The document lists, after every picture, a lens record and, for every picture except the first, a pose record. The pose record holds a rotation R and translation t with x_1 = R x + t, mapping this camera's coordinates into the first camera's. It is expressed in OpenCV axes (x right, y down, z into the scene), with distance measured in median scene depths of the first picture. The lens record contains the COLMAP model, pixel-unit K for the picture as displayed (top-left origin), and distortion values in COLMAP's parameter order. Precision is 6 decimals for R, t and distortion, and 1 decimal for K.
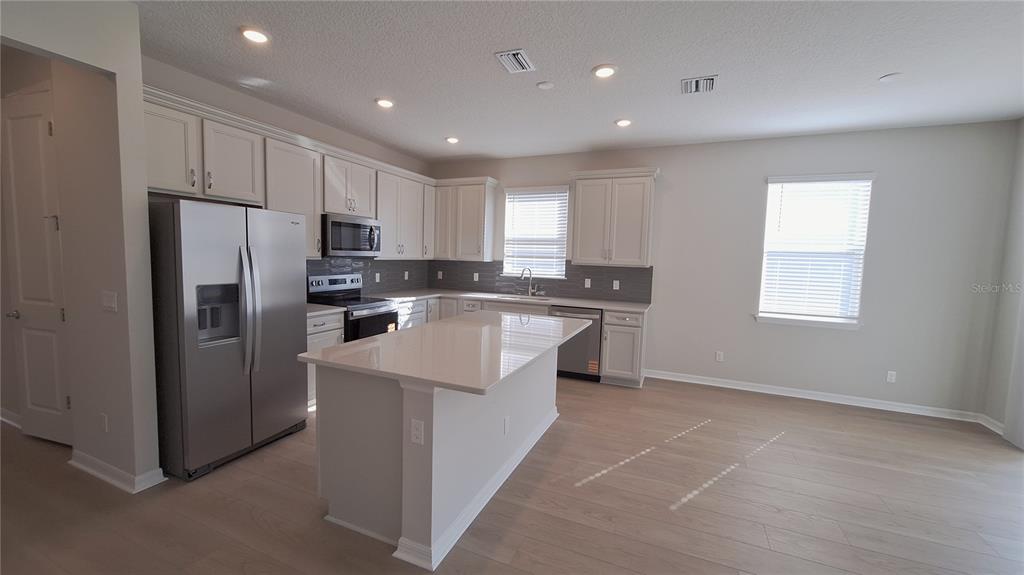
lens RADIAL K [[401.2, 0, 512.0], [0, 401.2, 287.5], [0, 0, 1]] dist [0.074034, 0.000025]
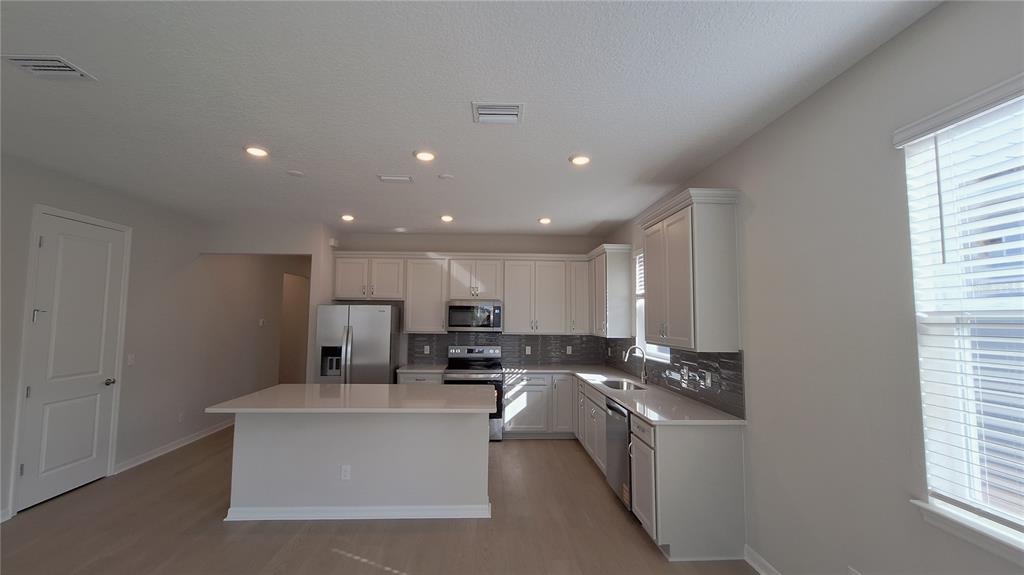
lens RADIAL K [[415.1, 0, 508.1], [0, 415.1, 292.4], [0, 0, 1]] dist [-0.000139, 0.000032]
pose [[0.427856, -0.084117, -0.899924, 0.791521], [-0.074196, 0.989031, -0.127722, -0.036970], [0.900796, 0.121417, 0.416922, 0.513011]]
